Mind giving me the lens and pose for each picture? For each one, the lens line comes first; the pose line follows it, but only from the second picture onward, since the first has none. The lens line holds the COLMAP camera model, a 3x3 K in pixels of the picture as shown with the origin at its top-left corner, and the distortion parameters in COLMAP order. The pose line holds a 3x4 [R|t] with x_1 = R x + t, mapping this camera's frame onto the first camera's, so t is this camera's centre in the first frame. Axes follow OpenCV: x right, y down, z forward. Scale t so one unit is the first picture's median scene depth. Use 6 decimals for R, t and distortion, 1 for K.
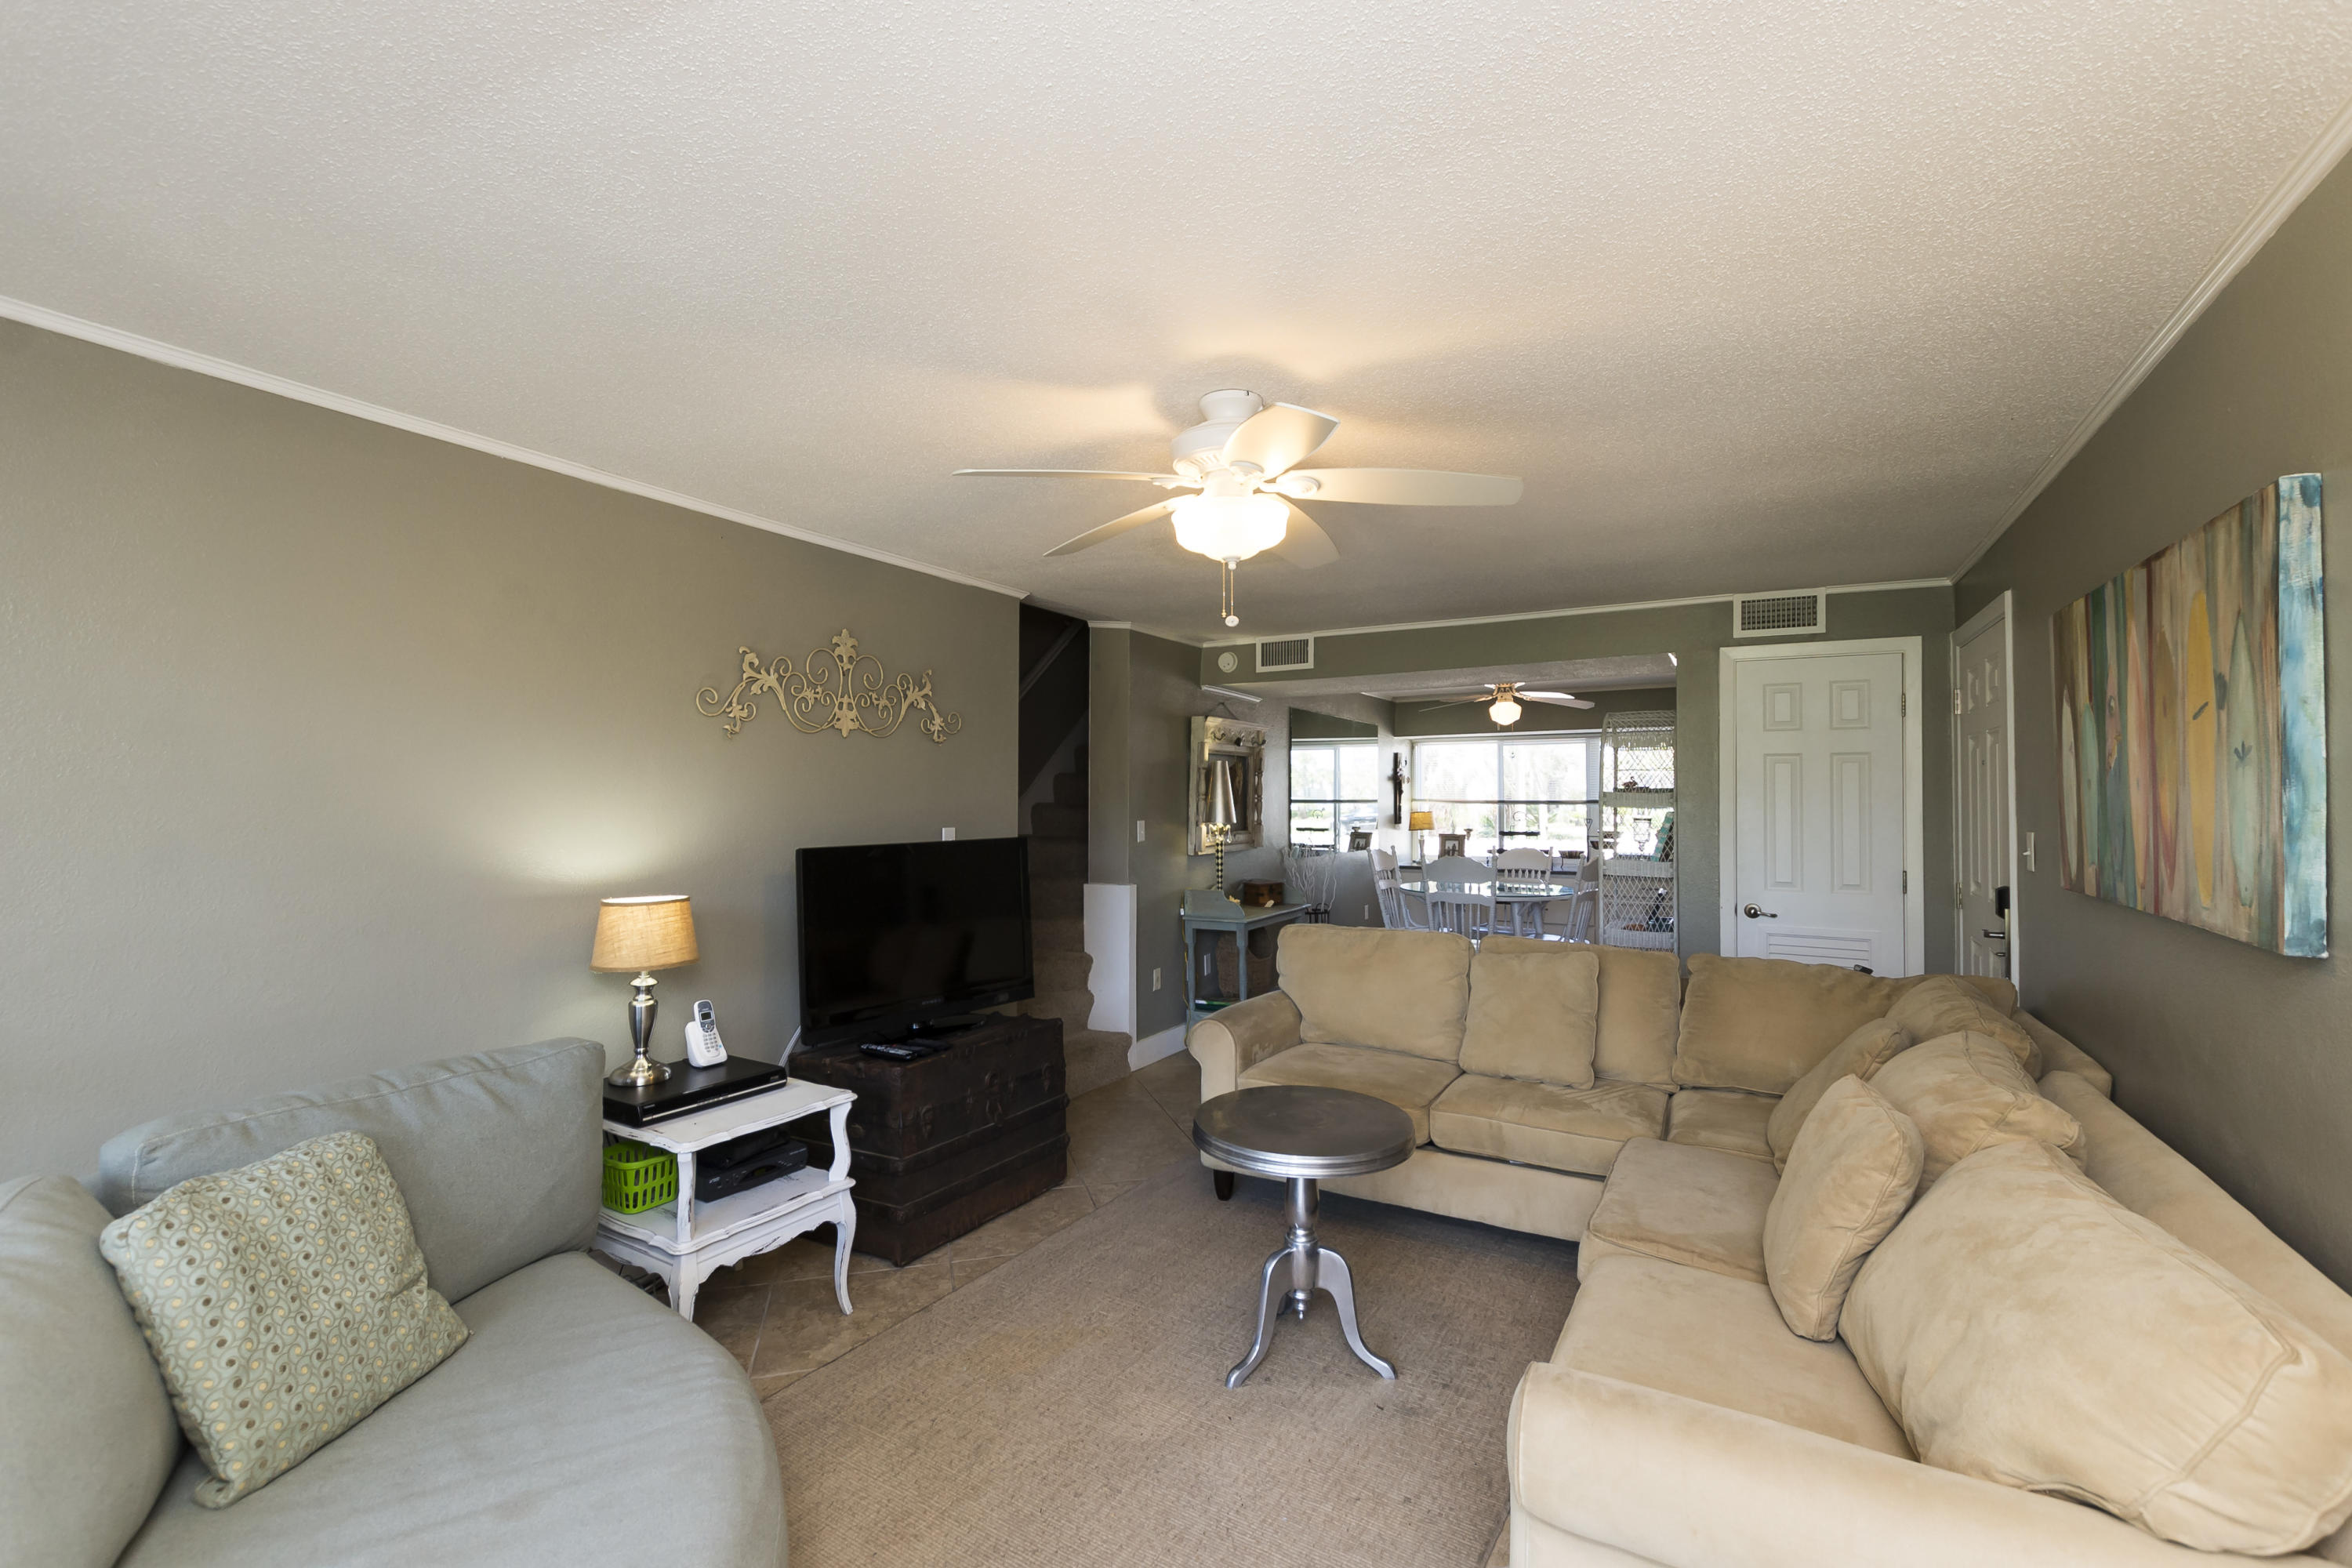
lens RADIAL K [[1033.1, 0, 1174.3], [0, 1033.1, 776.0], [0, 0, 1]] dist [0.008039, -0.000136]
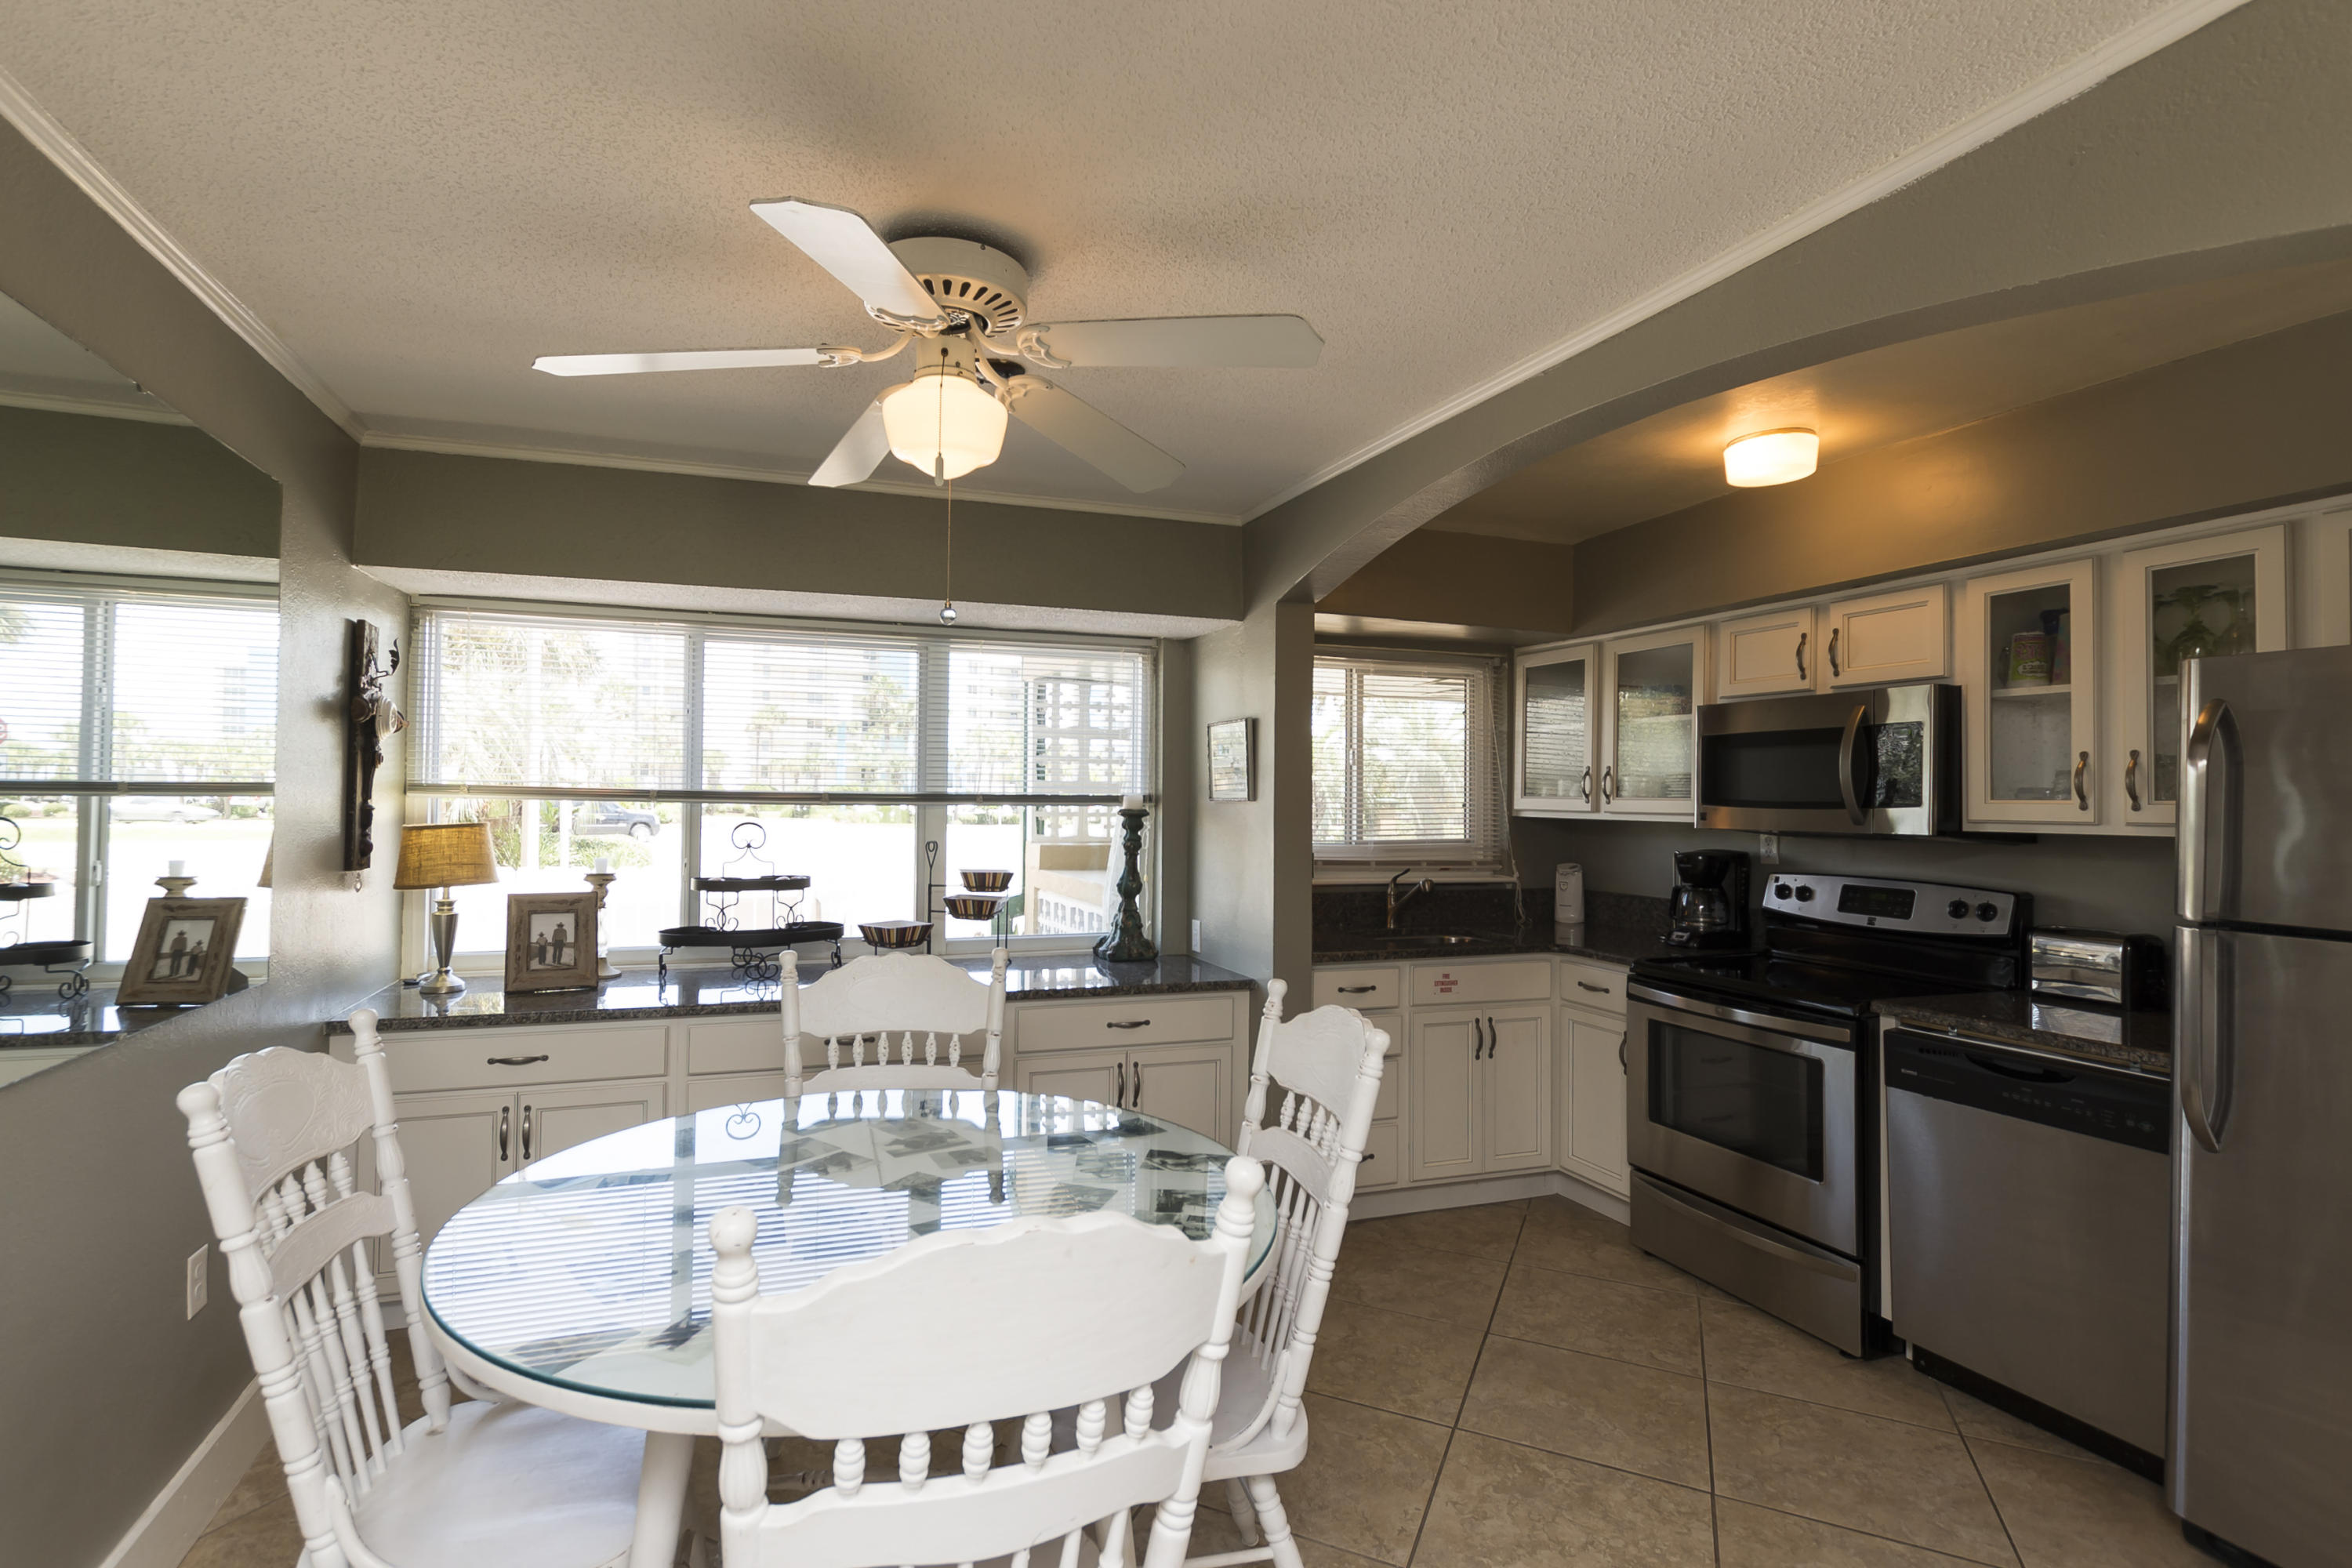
lens RADIAL K [[1106.9, 0, 1103.6], [0, 1106.9, 775.3], [0, 0, 1]] dist [0.011794, -0.000393]
pose [[0.665128, 0.022534, 0.746390, 0.122879], [-0.027749, 0.999600, -0.005450, 0.016241], [-0.746214, -0.017087, 0.665487, 0.639110]]
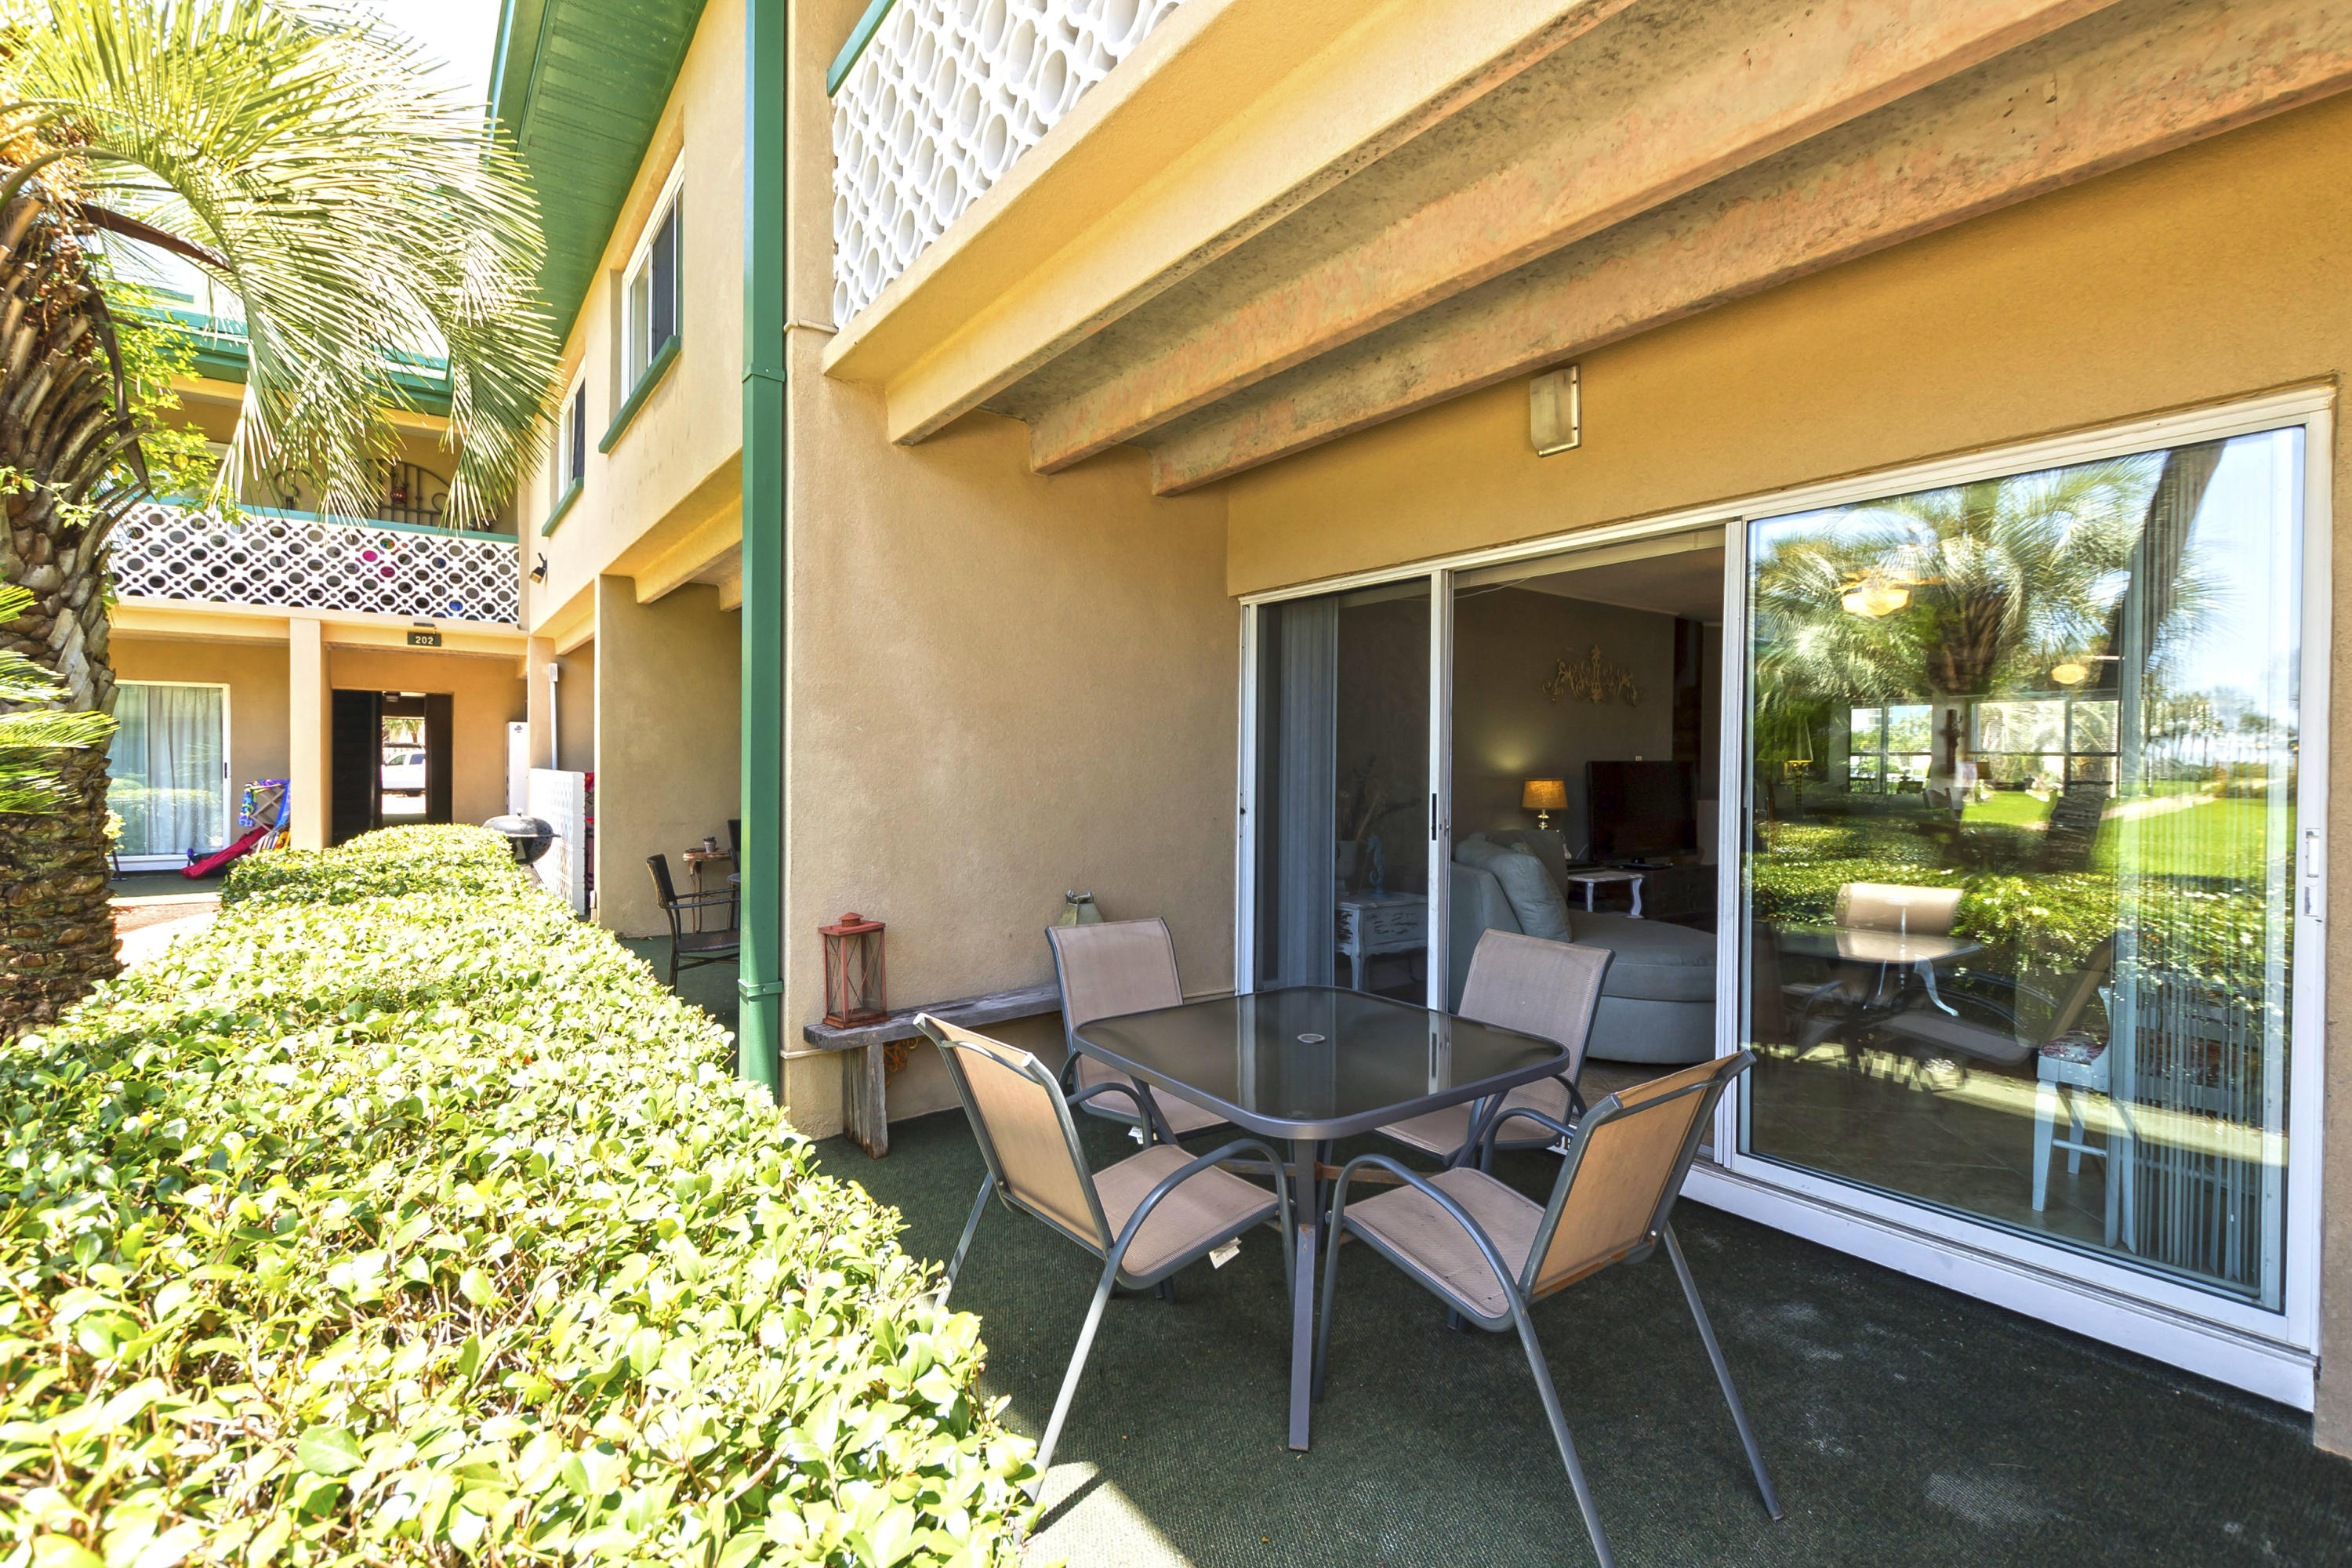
lens RADIAL K [[1033.1, 0, 1174.3], [0, 1033.1, 776.0], [0, 0, 1]] dist [0.008039, -0.000136]
pose [[0.914241, 0.007203, -0.405106, -0.085611], [0.005970, 0.999494, 0.031245, 0.009024], [0.405126, -0.030984, 0.913736, -0.315870]]
